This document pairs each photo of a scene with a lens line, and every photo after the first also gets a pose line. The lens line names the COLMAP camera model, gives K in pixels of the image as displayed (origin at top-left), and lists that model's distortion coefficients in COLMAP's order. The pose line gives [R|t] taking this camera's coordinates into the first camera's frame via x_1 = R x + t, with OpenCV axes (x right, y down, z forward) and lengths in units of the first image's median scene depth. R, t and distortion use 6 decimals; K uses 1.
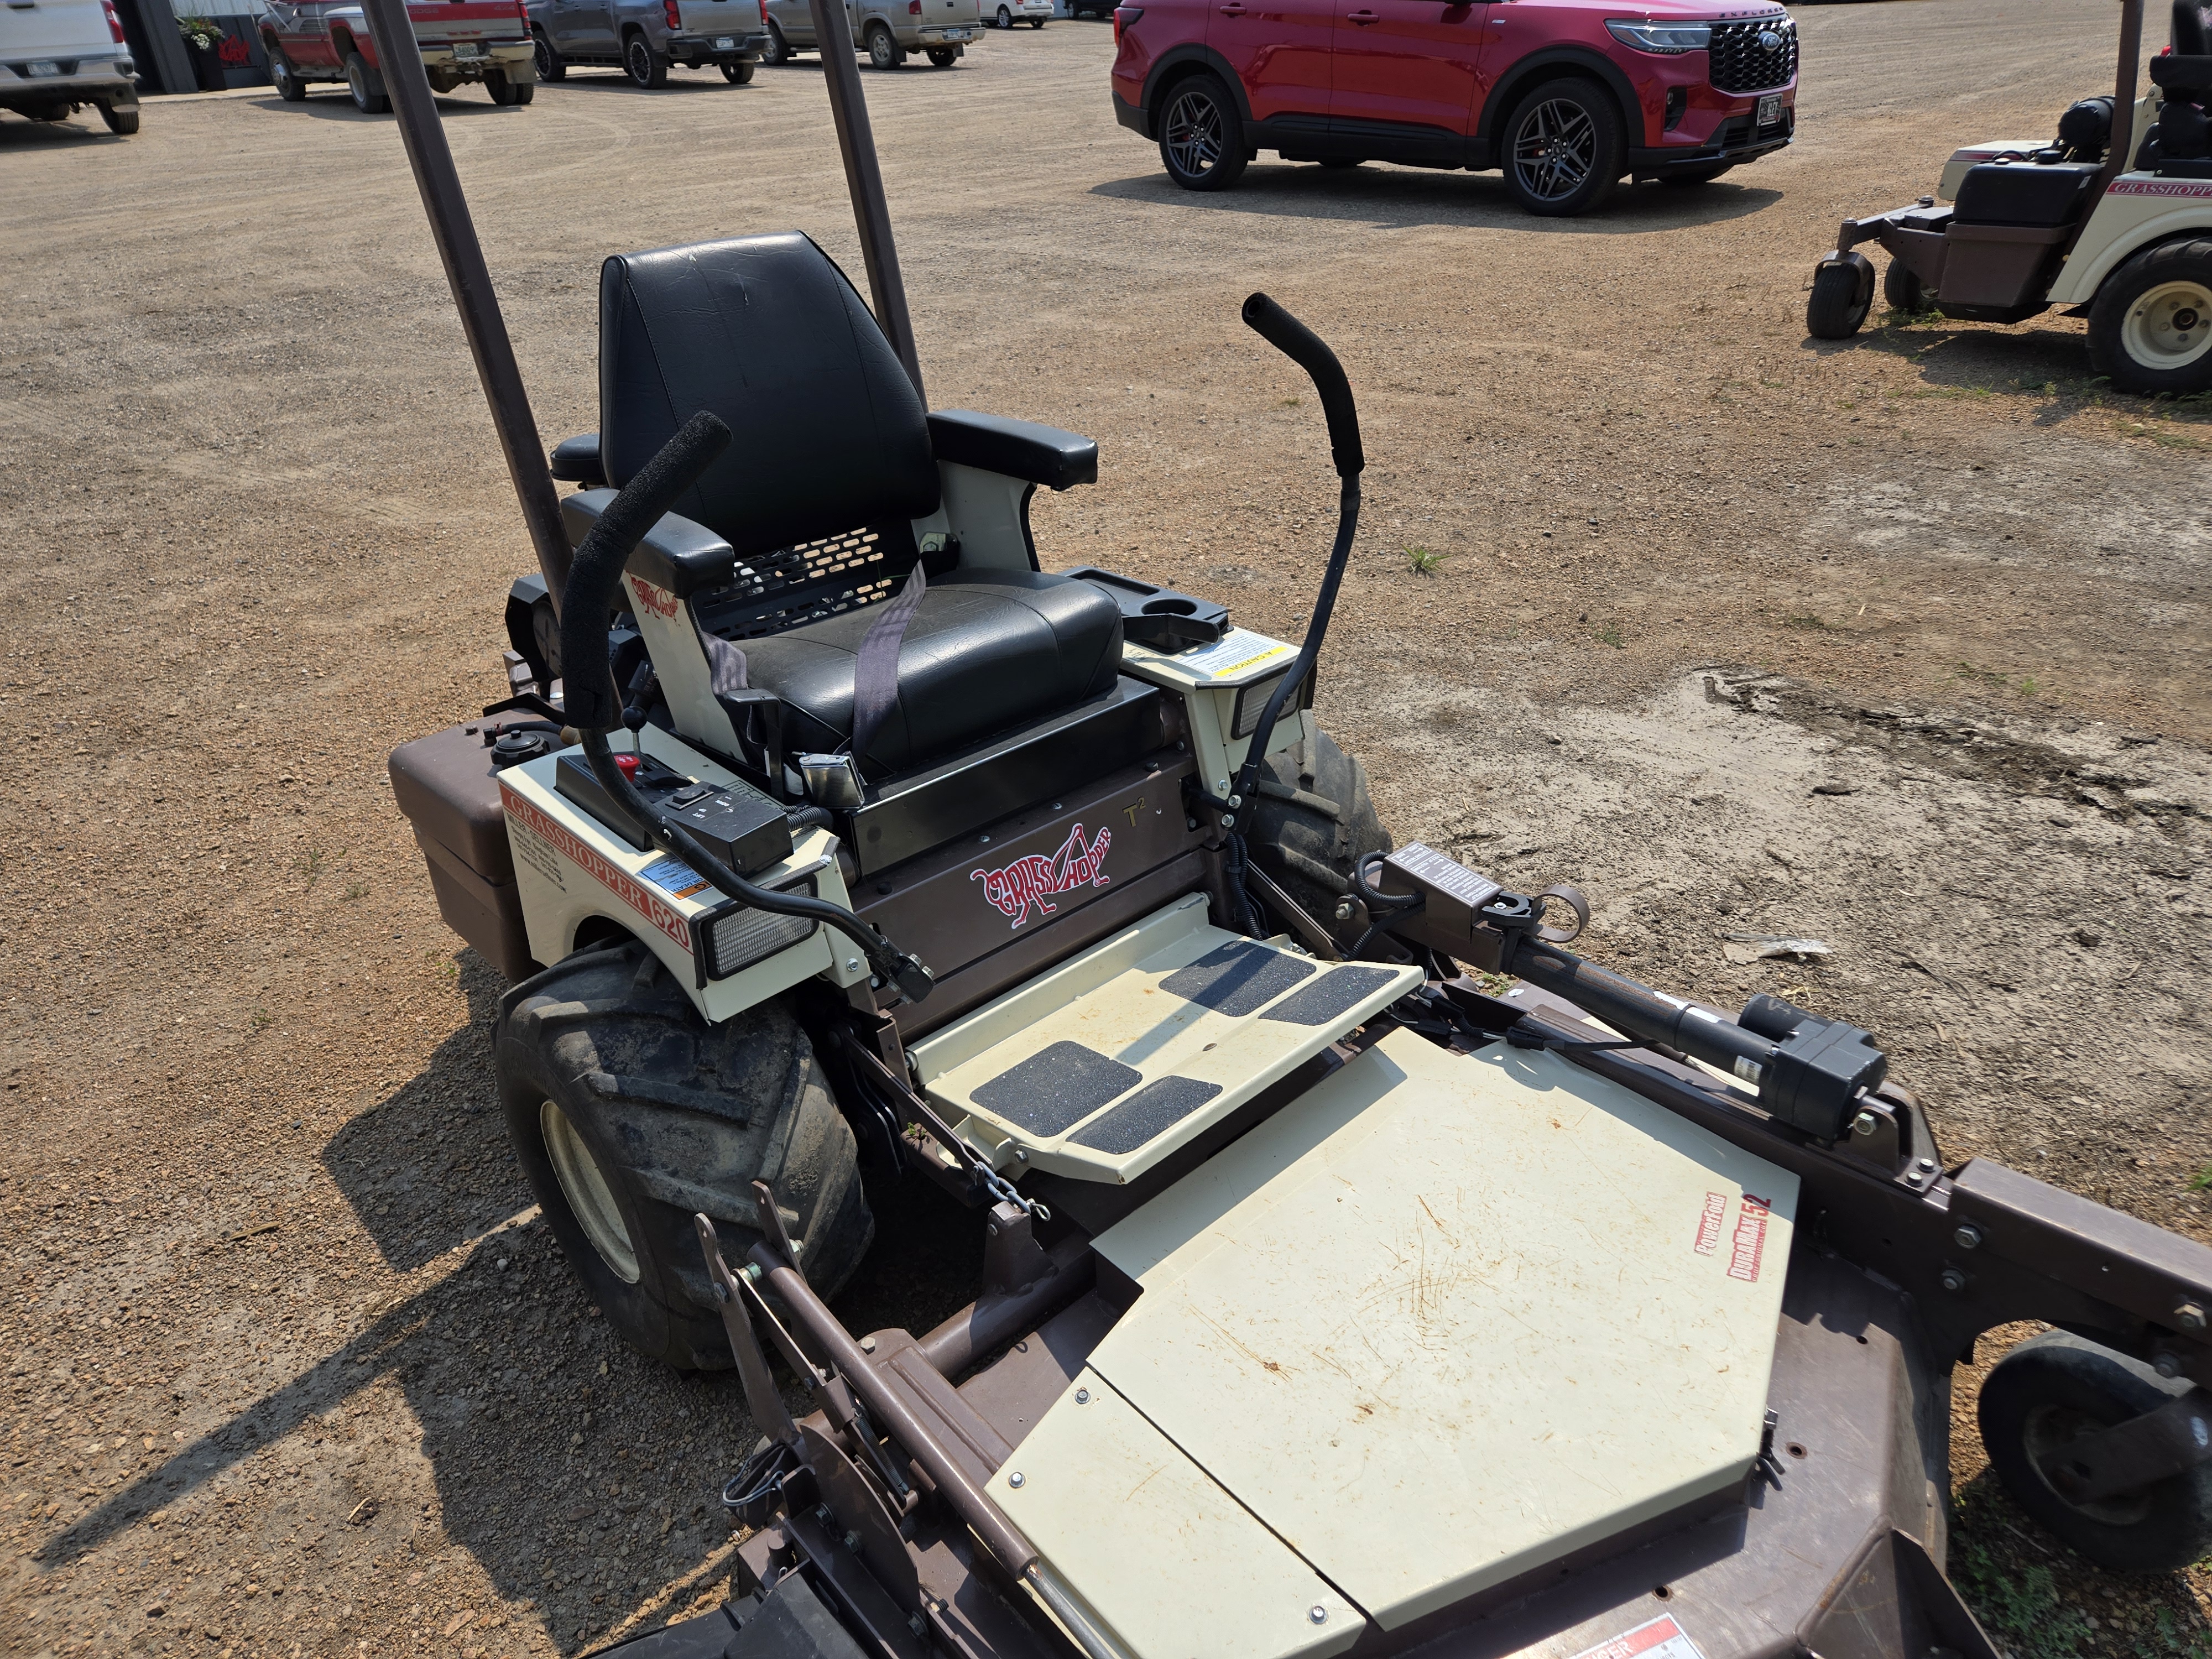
lens RADIAL K [[1482.3, 0, 1122.9], [0, 1482.3, 834.3], [0, 0, 1]] dist [0.073532, -0.053762]
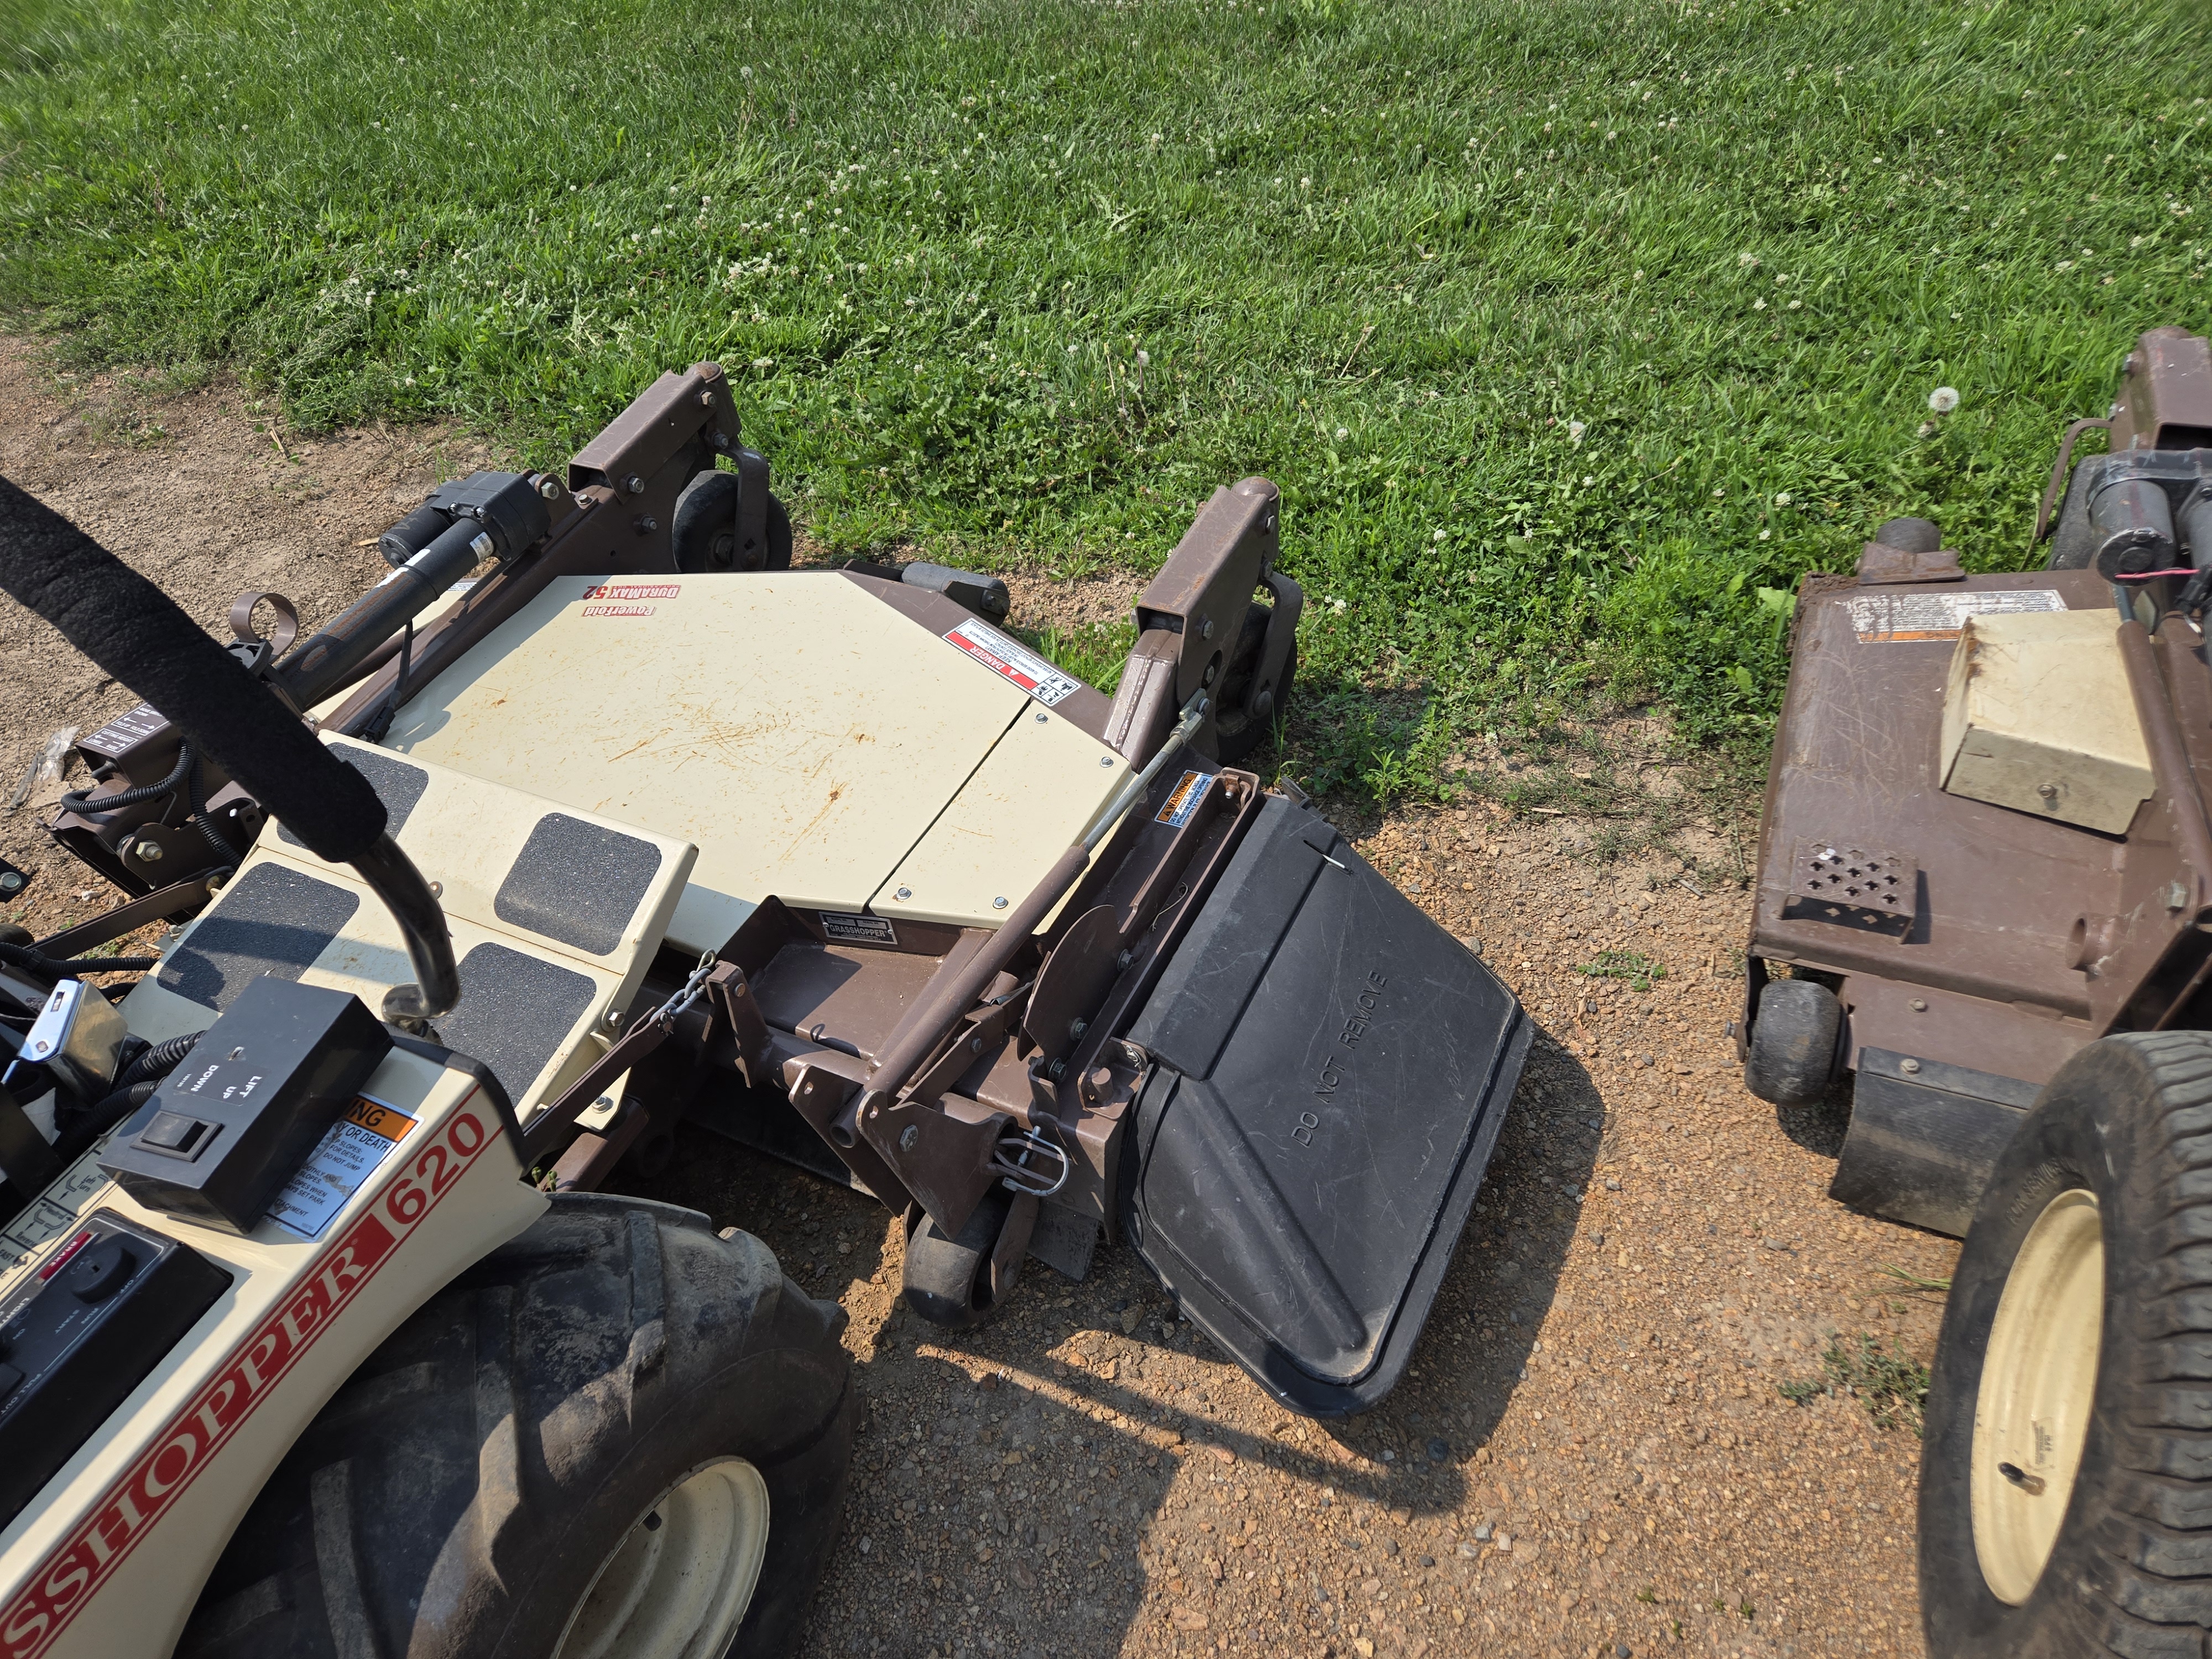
lens RADIAL K [[1482.3, 0, 1122.9], [0, 1482.3, 834.3], [0, 0, 1]] dist [0.073532, -0.053762]
pose [[-0.346577, -0.611658, 0.711167, -0.653996], [0.567872, 0.466622, 0.678075, -0.223349], [-0.746596, 0.638857, 0.185623, 0.527401]]
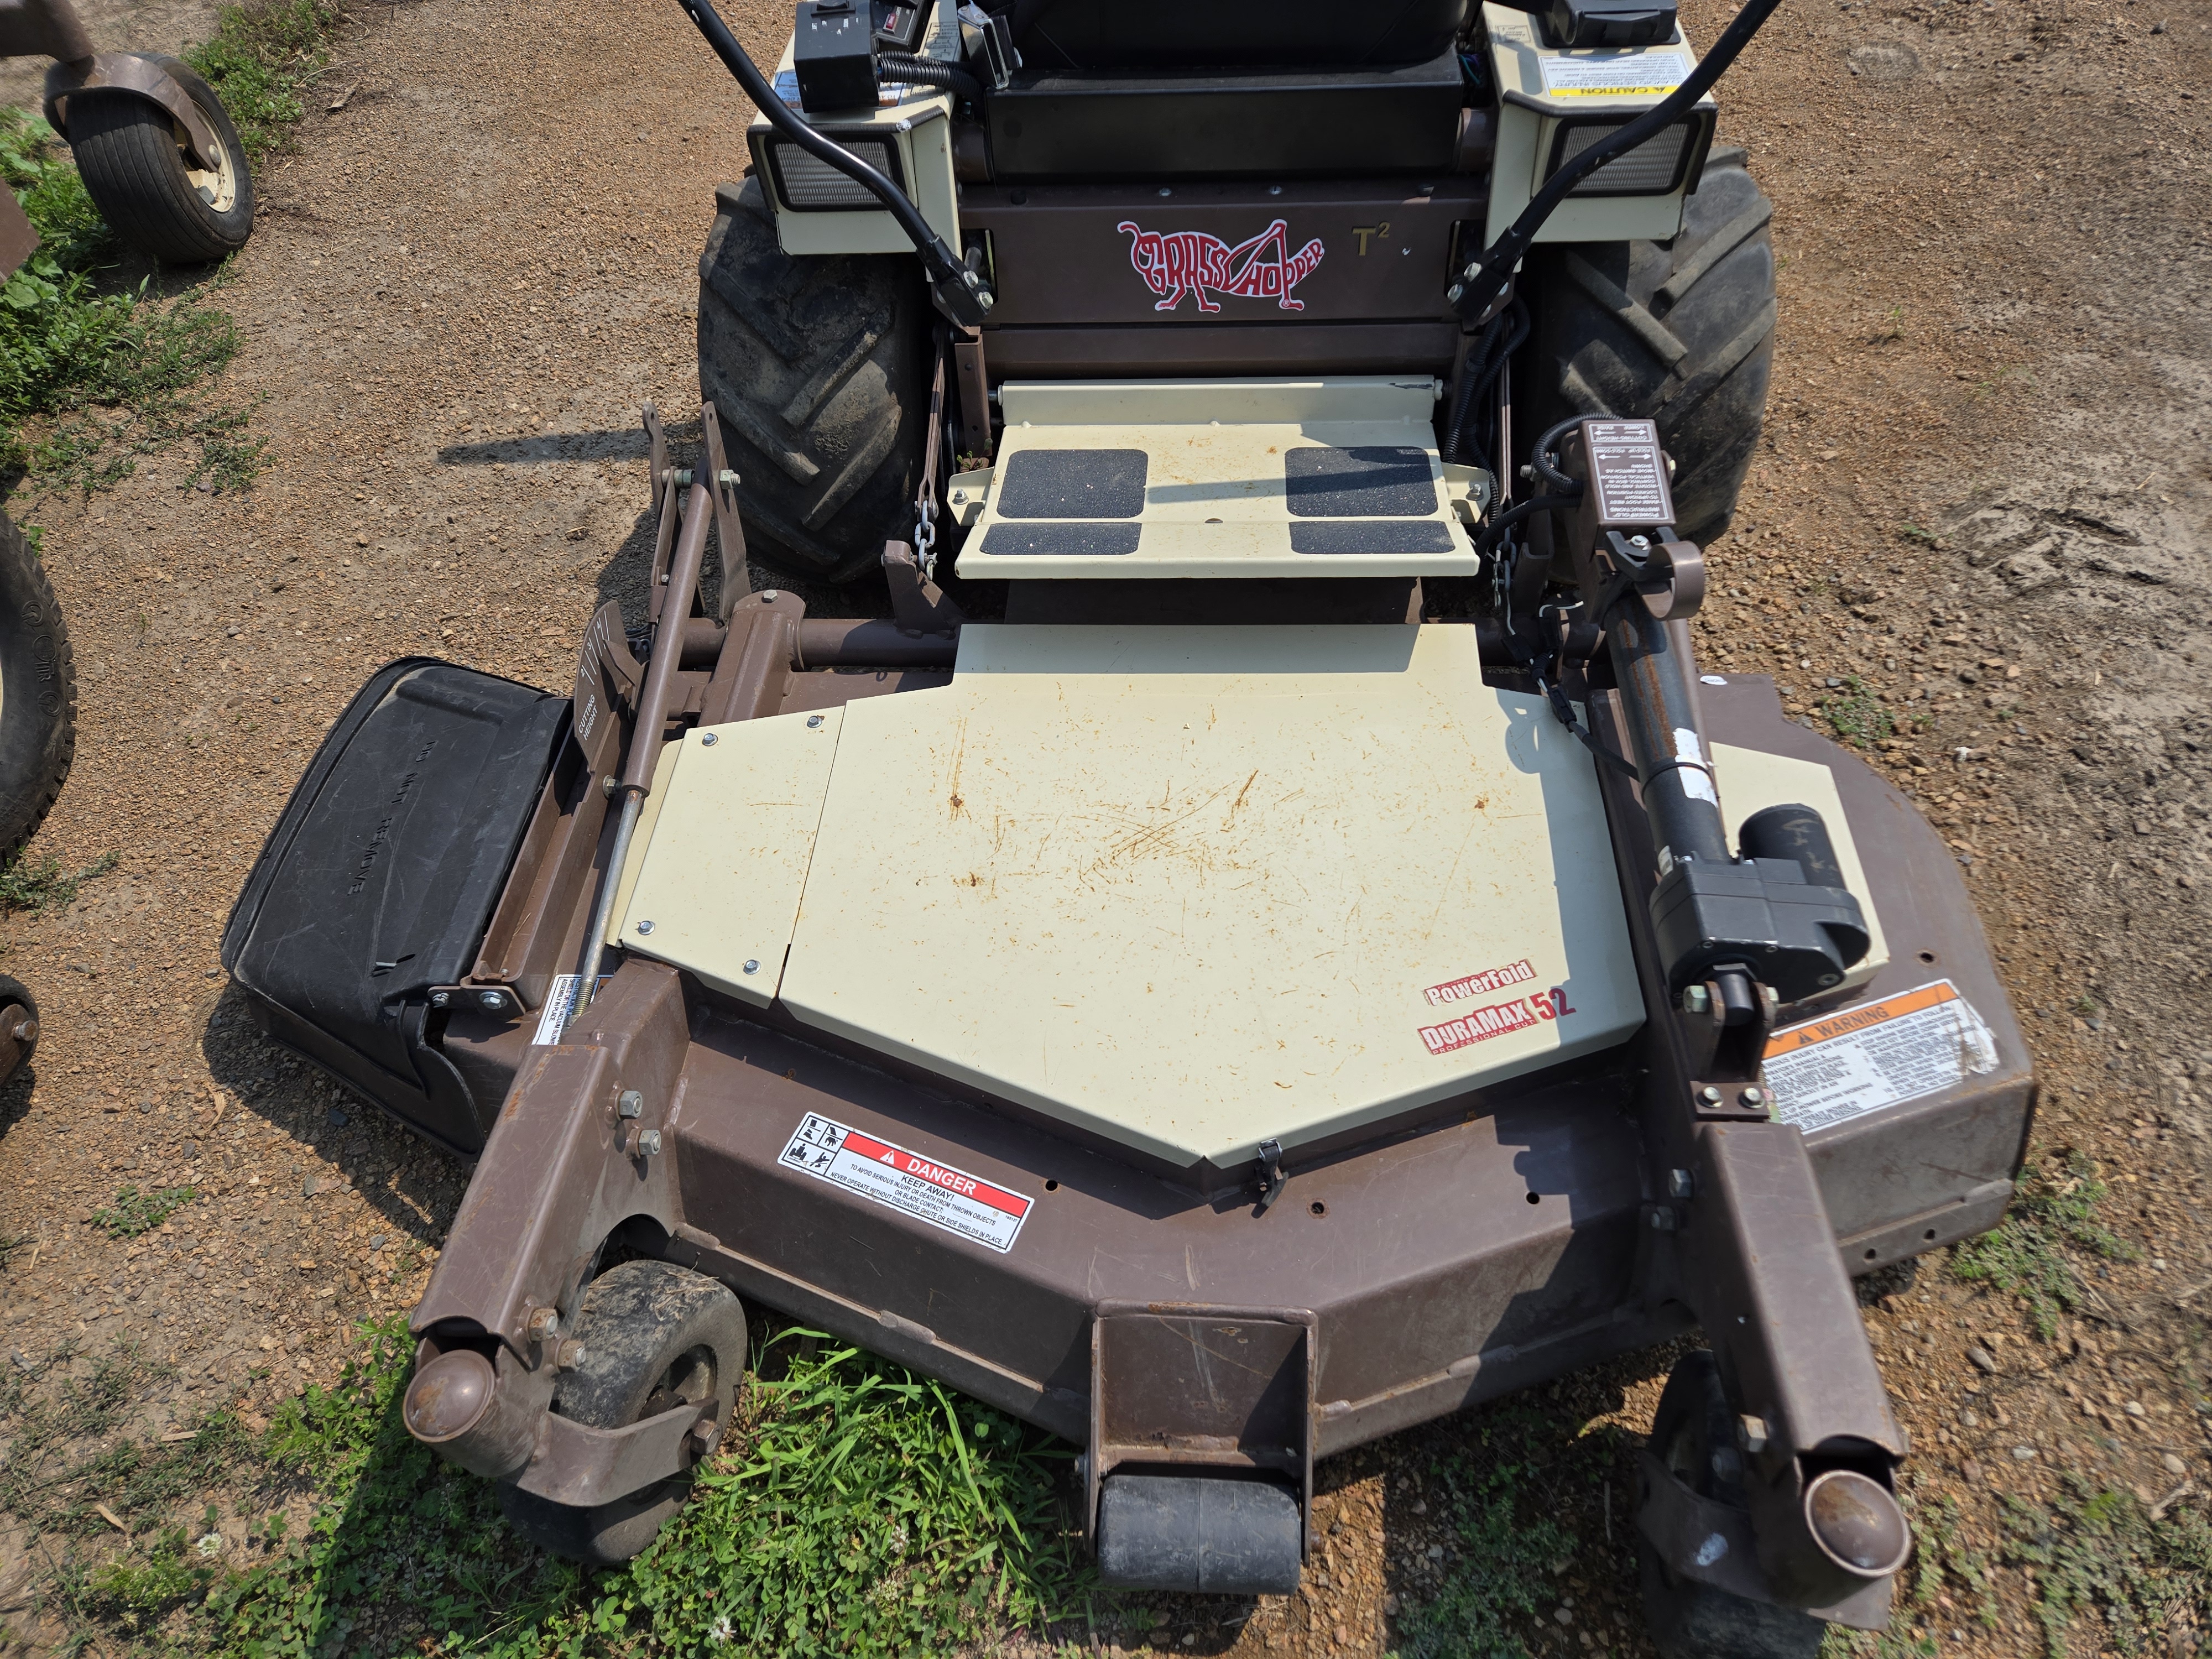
lens RADIAL K [[1482.3, 0, 1122.9], [0, 1482.3, 834.3], [0, 0, 1]] dist [0.073532, -0.053762]
pose [[0.693743, 0.555745, -0.458114, 0.521054], [-0.333615, 0.811680, 0.479455, -0.108932], [0.638296, -0.179785, 0.748502, 0.272380]]
